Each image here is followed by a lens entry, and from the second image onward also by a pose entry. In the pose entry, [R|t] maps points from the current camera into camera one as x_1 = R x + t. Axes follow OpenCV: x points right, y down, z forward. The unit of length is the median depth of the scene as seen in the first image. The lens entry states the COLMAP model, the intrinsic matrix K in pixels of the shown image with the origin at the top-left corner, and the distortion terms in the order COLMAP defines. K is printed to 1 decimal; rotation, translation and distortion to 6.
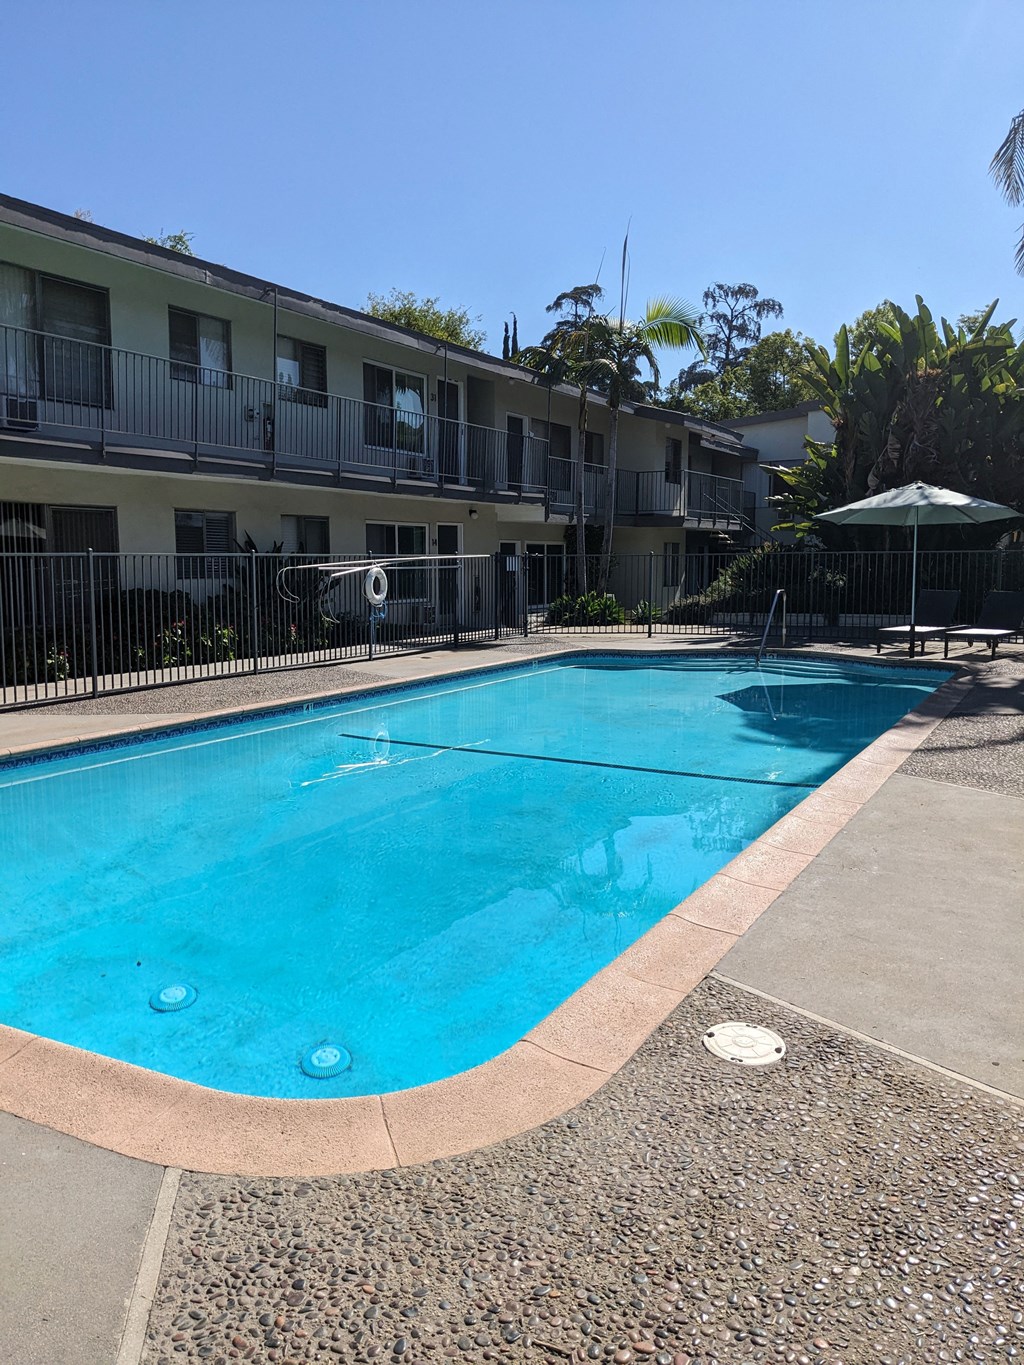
lens RADIAL K [[1067.4, 0, 498.4], [0, 1067.4, 681.3], [0, 0, 1]] dist [0.012583, 0.002313]
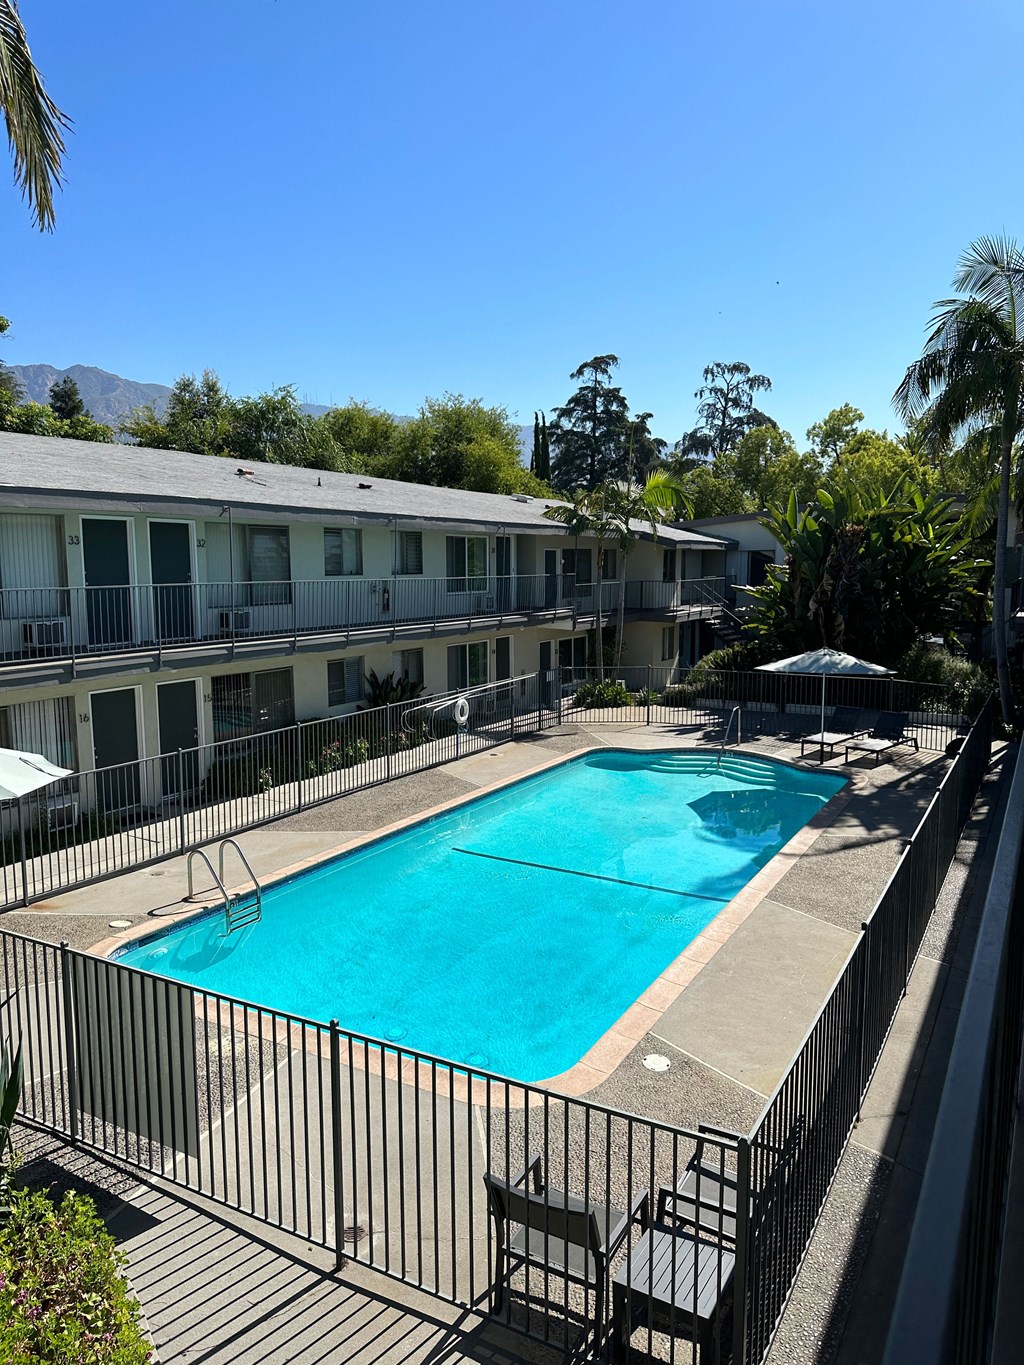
lens RADIAL K [[960.5, 0, 512.0], [0, 960.5, 682.5], [0, 0, 1]] dist [0.082917, -0.001607]
pose [[0.999912, -0.001161, -0.013206, -0.019463], [0.001411, 0.999820, 0.018920, -0.113789], [0.013182, -0.018937, 0.999734, -0.249481]]
